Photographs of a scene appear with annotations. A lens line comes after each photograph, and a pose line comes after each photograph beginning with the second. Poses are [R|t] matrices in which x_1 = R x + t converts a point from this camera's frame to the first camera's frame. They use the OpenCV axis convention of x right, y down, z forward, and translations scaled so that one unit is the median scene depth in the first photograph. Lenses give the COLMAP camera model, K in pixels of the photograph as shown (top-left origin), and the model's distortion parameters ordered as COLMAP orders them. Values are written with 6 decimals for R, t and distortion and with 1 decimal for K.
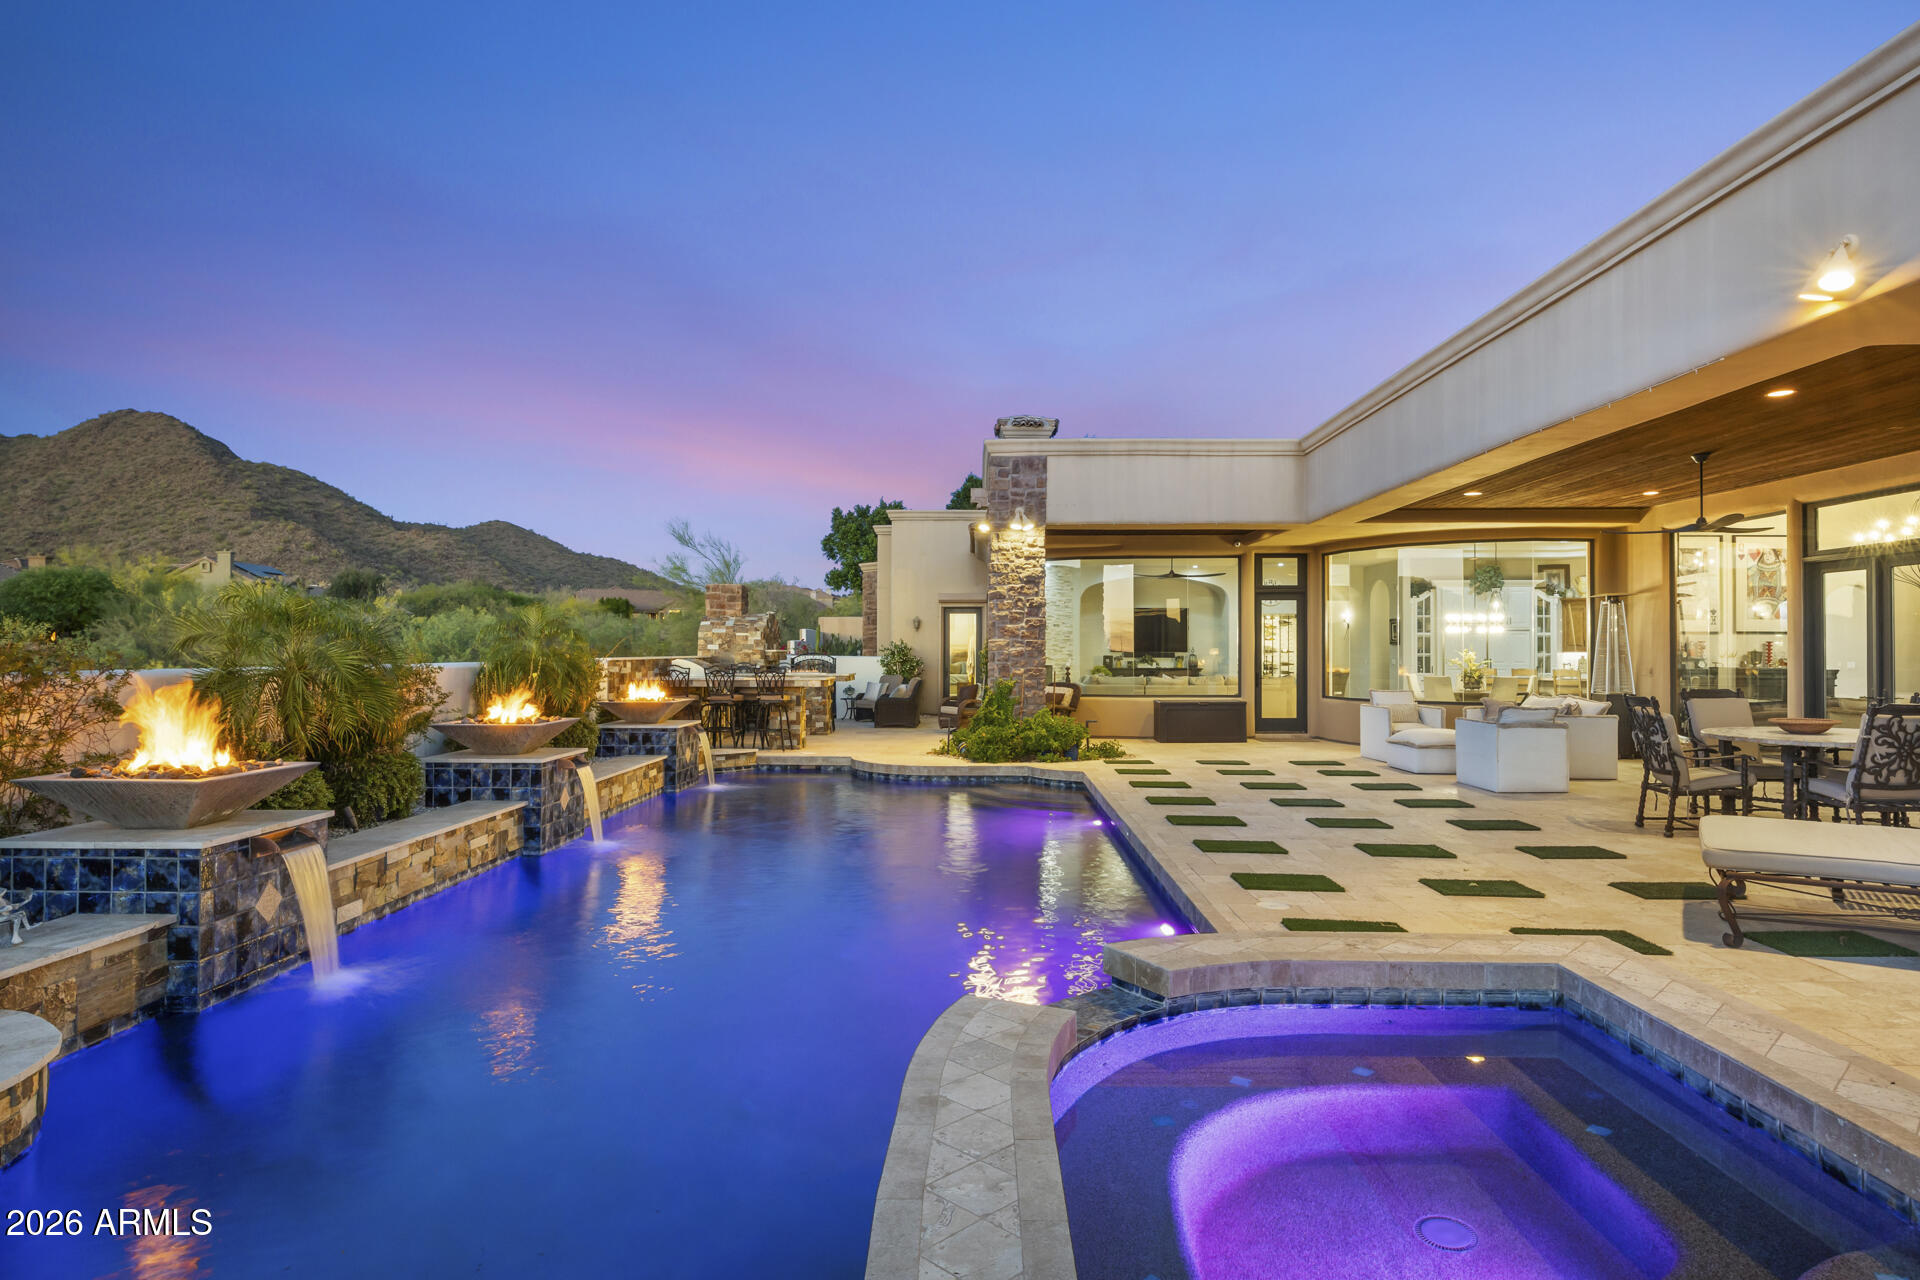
lens RADIAL K [[1090.3, 0, 962.5], [0, 1090.3, 639.4], [0, 0, 1]] dist [-0.001575, -0.000475]
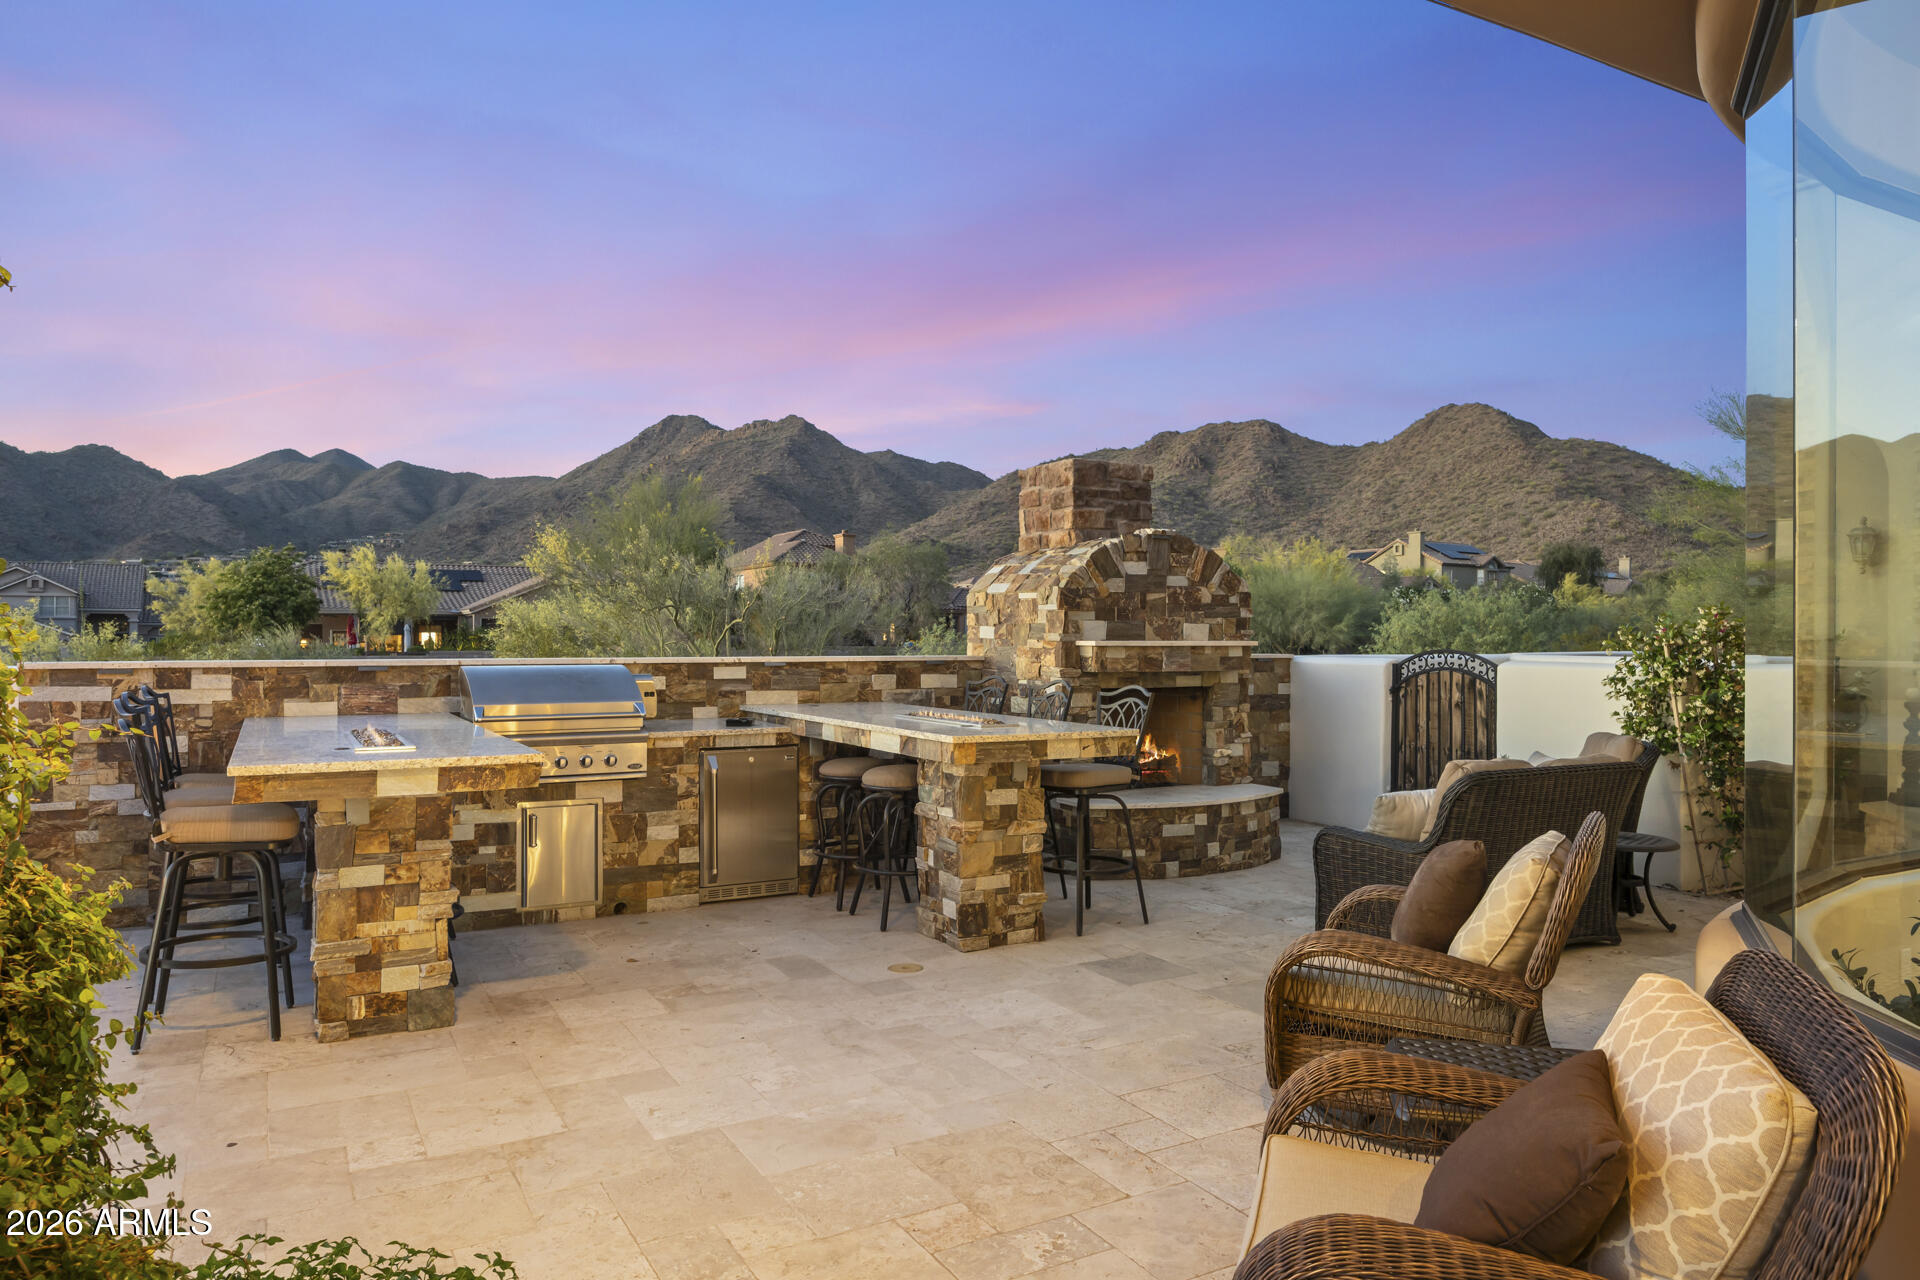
lens RADIAL K [[1231.0, 0, 962.2], [0, 1231.0, 638.6], [0, 0, 1]] dist [-0.007223, 0.001435]
pose [[0.506923, 0.001659, -0.861990, 0.183065], [0.006542, 0.999962, 0.005771, 0.009137], [0.861967, -0.008564, 0.506893, 1.075938]]
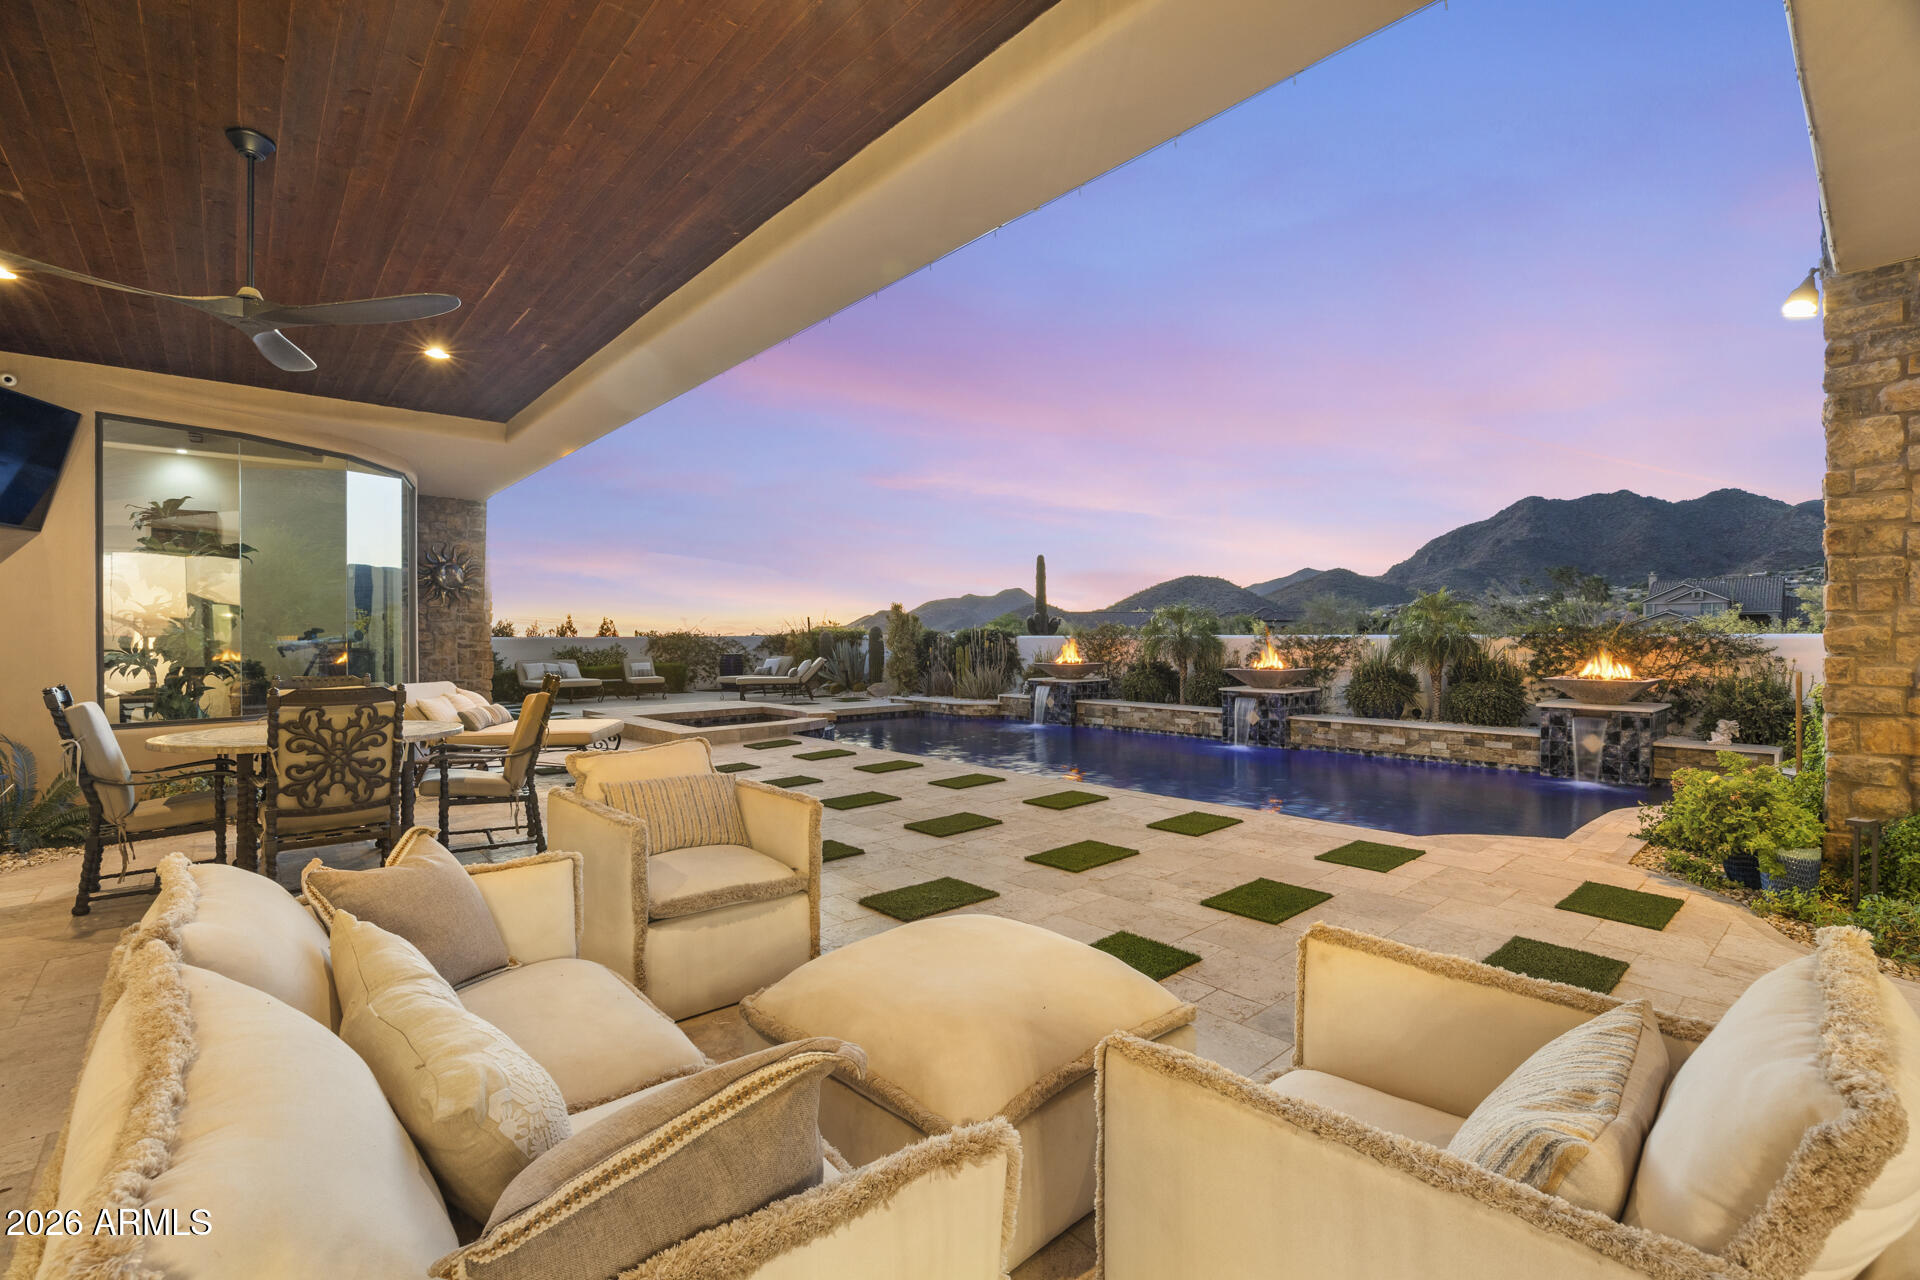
lens RADIAL K [[840.5, 0, 964.6], [0, 840.5, 637.6], [0, 0, 1]] dist [-0.013900, 0.000558]
pose [[-0.734717, 0.004639, -0.678358, 0.495362], [0.010238, 0.999939, -0.004250, 0.017228], [0.678297, -0.010067, -0.734719, 1.008509]]
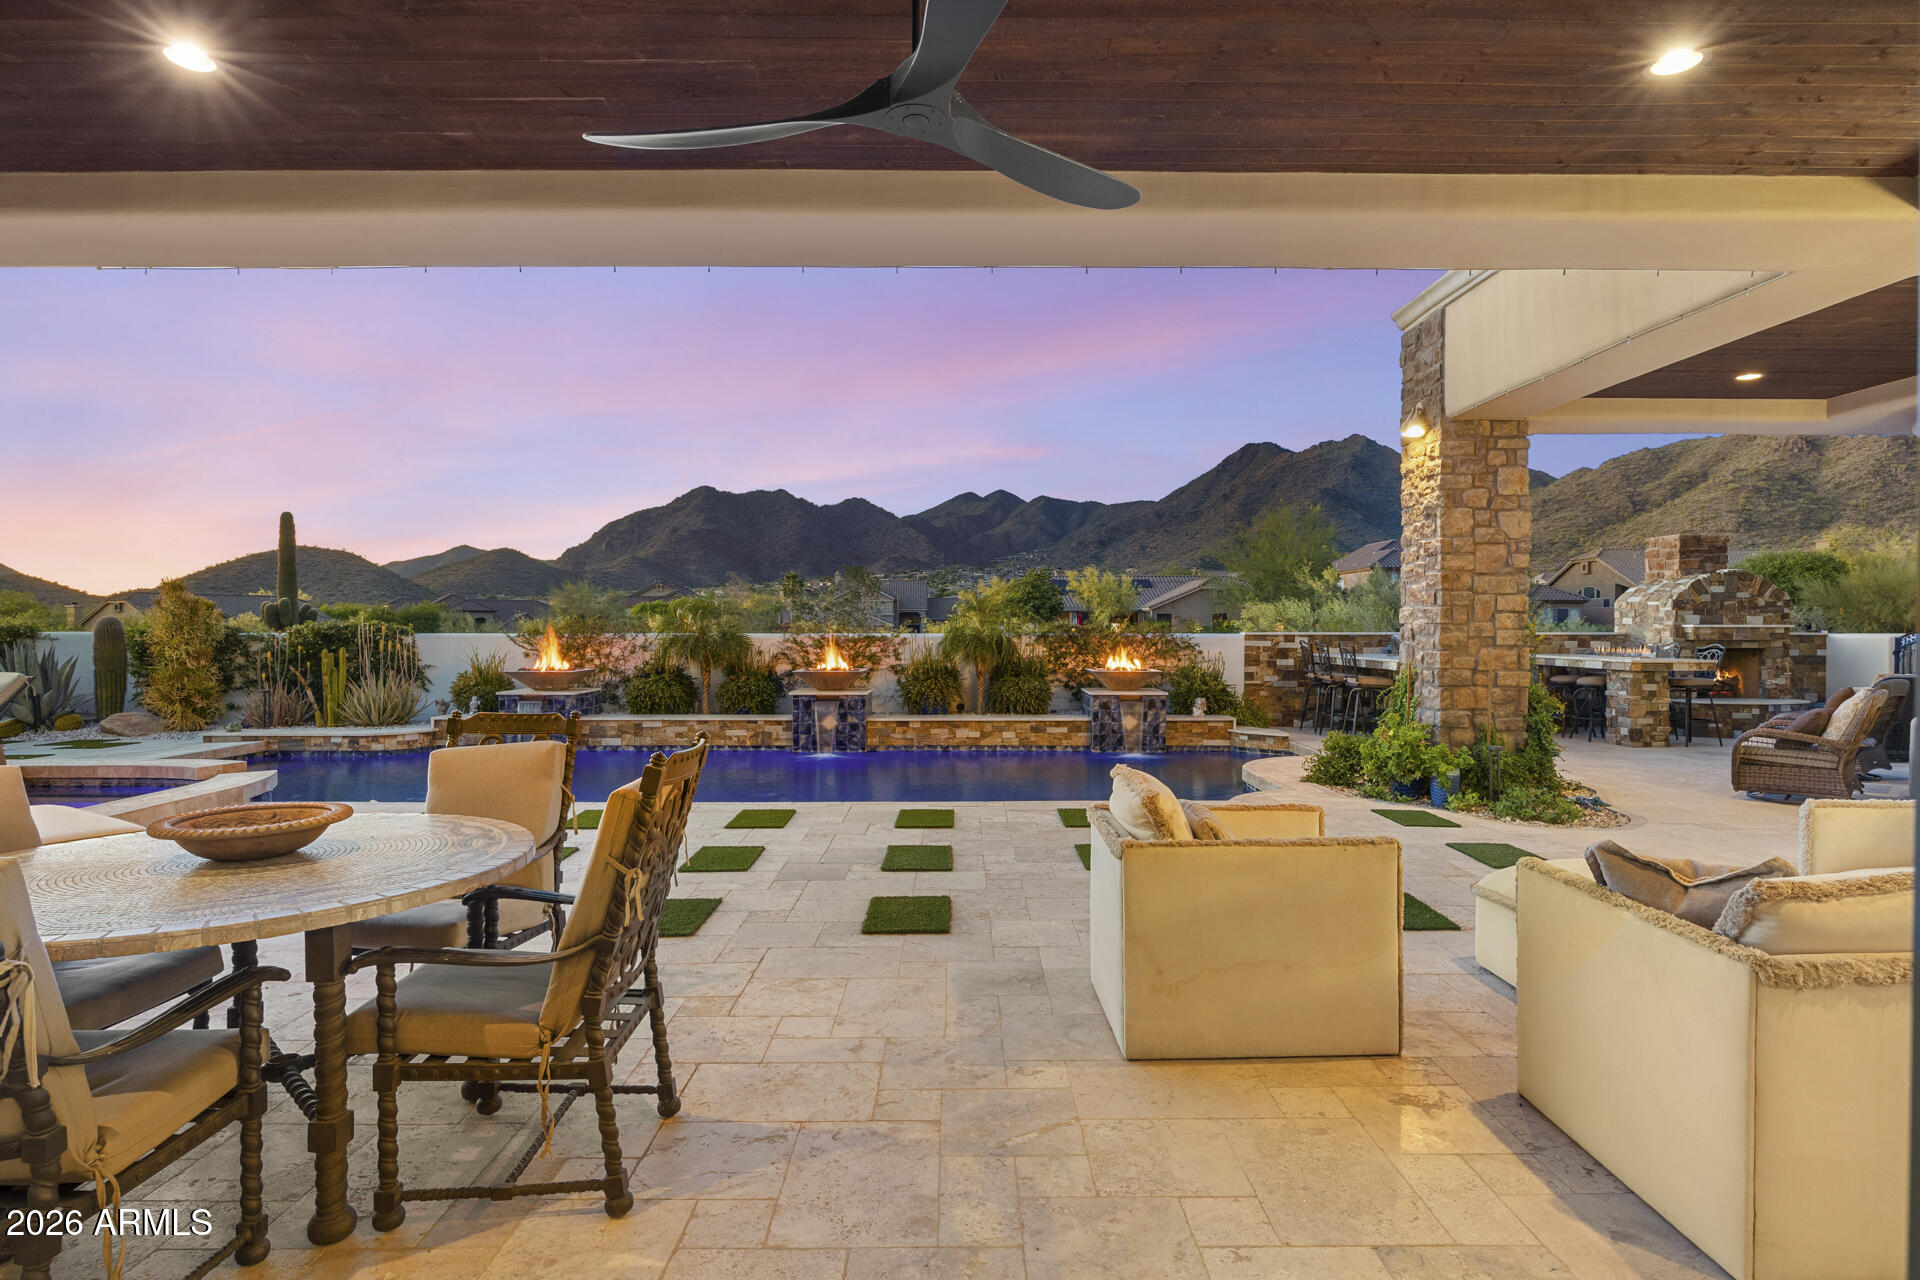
lens RADIAL K [[1006.3, 0, 961.8], [0, 1006.3, 637.9], [0, 0, 1]] dist [-0.006879, 0.001197]
pose [[0.022793, 0.010930, -0.999680, 0.644365], [0.009413, 0.999894, 0.011147, 0.009067], [0.999696, -0.009664, 0.022688, 0.714050]]
